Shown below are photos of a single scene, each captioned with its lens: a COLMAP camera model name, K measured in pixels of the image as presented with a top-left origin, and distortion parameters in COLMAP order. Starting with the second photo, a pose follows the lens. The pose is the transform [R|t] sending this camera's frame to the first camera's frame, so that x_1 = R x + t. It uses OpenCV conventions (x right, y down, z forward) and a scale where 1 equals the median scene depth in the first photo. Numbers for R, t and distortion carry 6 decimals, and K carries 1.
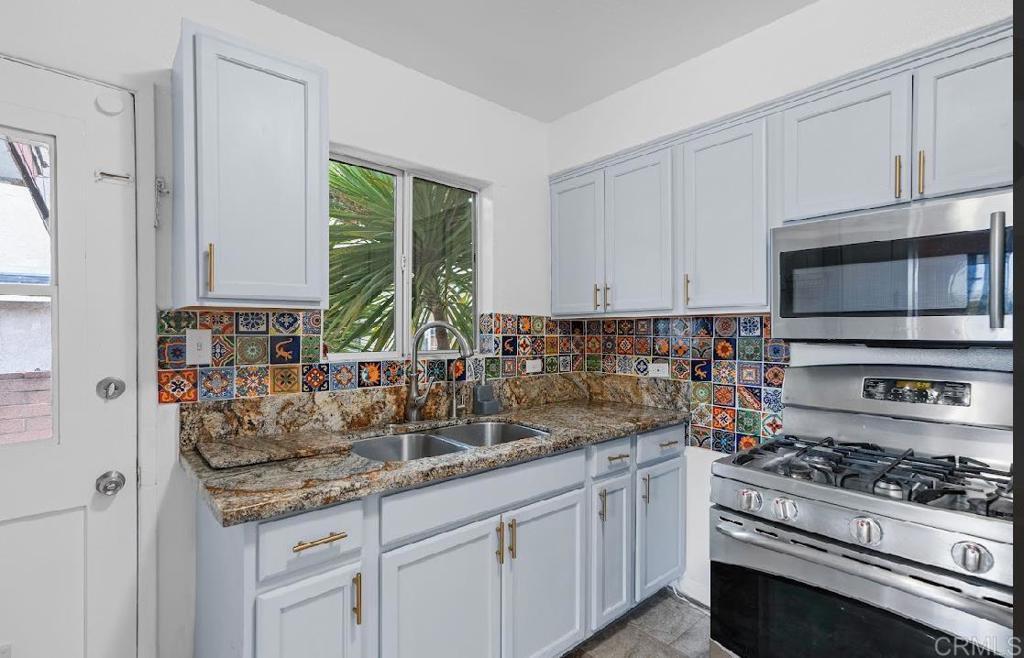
lens RADIAL K [[479.9, 0, 509.8], [0, 479.9, 330.3], [0, 0, 1]] dist [0.001812, 0.000137]
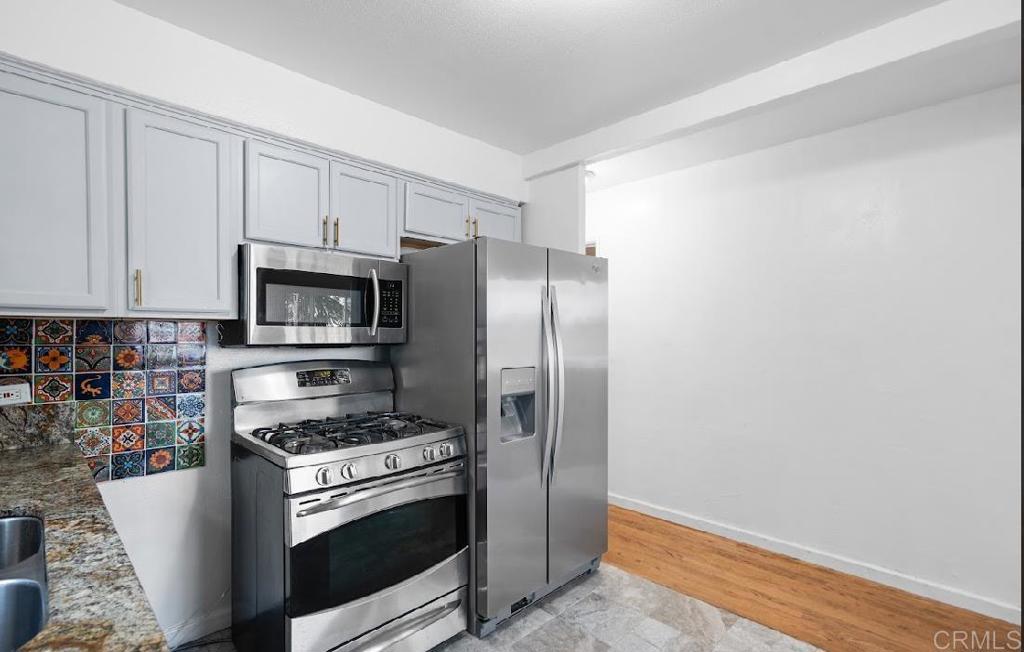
lens RADIAL K [[470.0, 0, 510.3], [0, 470.0, 335.6], [0, 0, 1]] dist [-0.000878, 0.000115]
pose [[-0.075849, -0.000908, 0.997119, -0.455271], [-0.003409, 0.999994, 0.000651, -0.003470], [-0.997113, -0.003350, -0.075852, 0.388927]]
